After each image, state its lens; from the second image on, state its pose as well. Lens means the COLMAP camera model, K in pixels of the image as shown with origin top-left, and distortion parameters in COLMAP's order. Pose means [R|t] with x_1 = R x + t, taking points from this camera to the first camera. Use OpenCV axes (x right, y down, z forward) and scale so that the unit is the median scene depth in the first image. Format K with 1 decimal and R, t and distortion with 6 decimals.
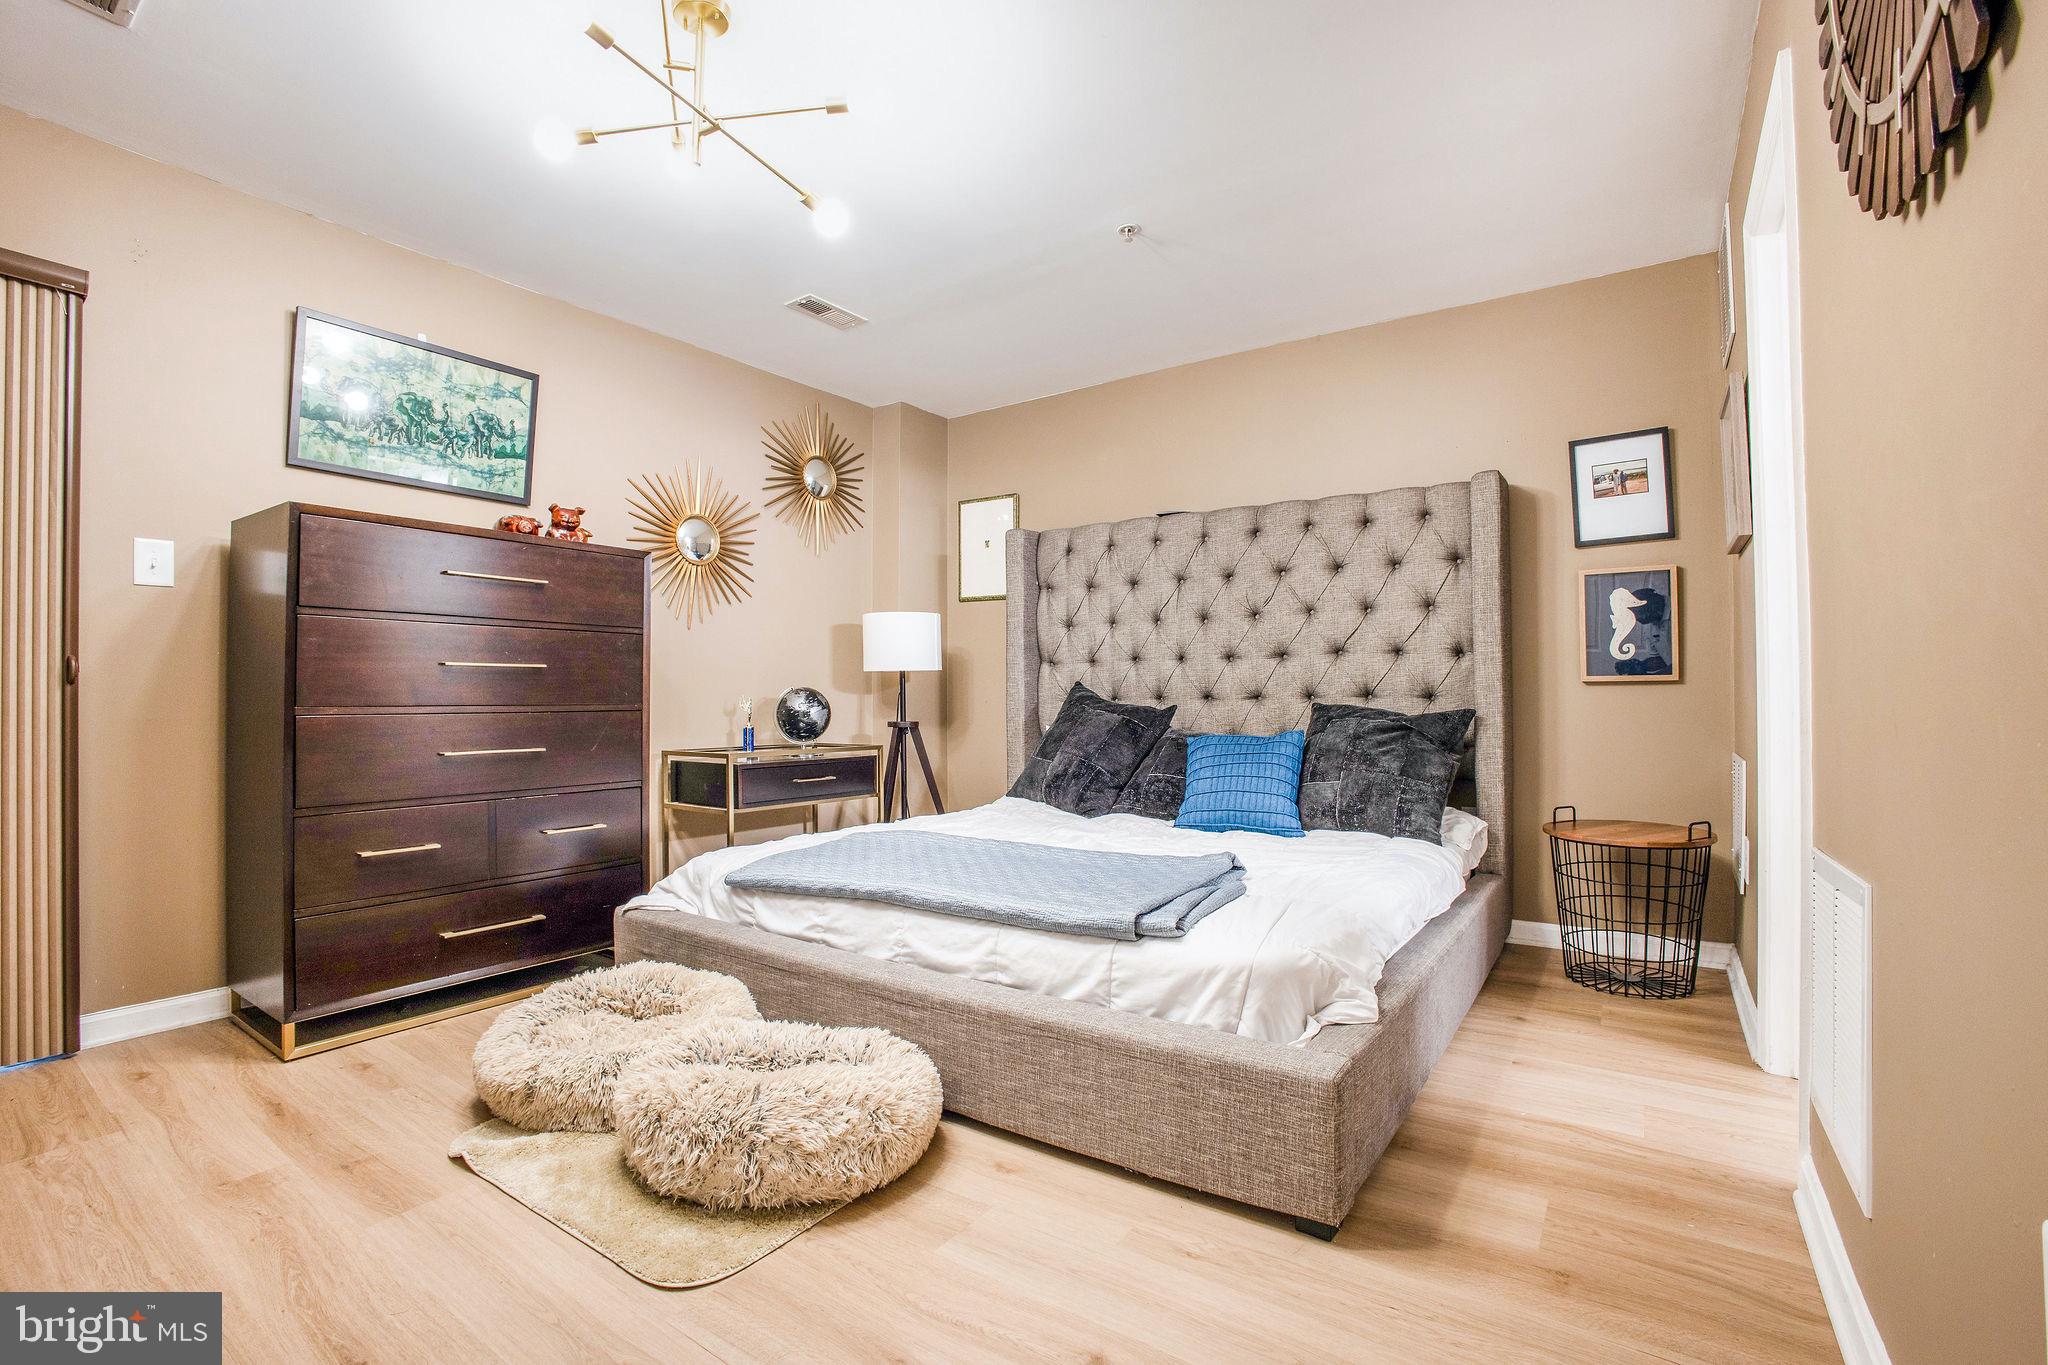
lens RADIAL K [[931.7, 0, 1024.0], [0, 931.7, 682.5], [0, 0, 1]] dist [-0.070226, 0.024213]
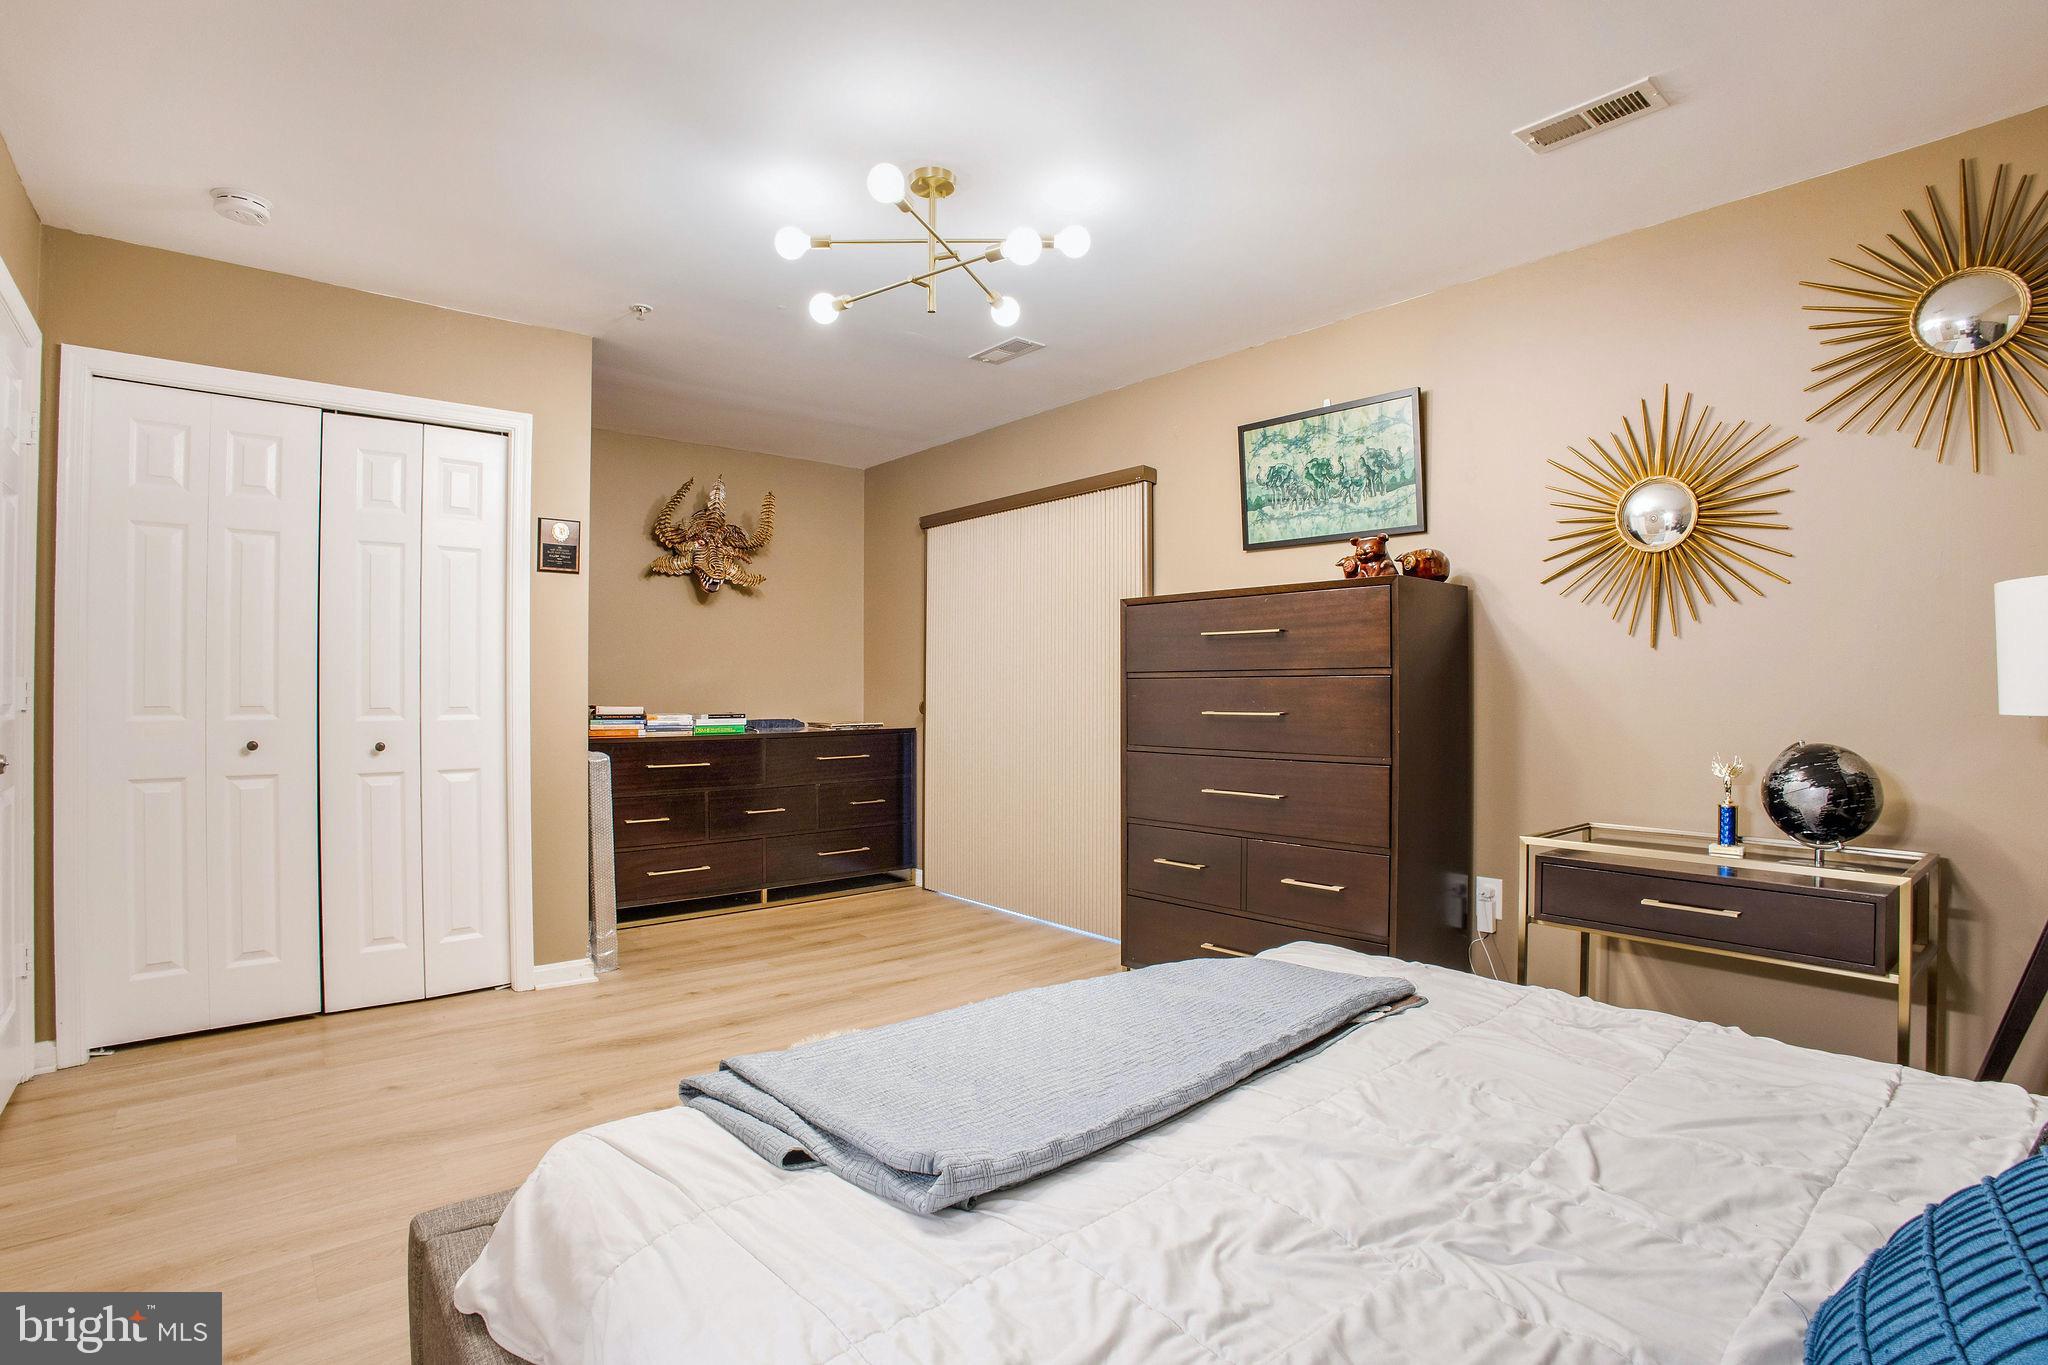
lens RADIAL K [[931.7, 0, 1024.0], [0, 931.7, 682.5], [0, 0, 1]] dist [-0.070226, 0.024213]
pose [[-0.226093, -0.004450, -0.974096, 0.461927], [0.014829, 0.999858, -0.008009, -0.042306], [0.973993, -0.016256, -0.225994, 0.847087]]
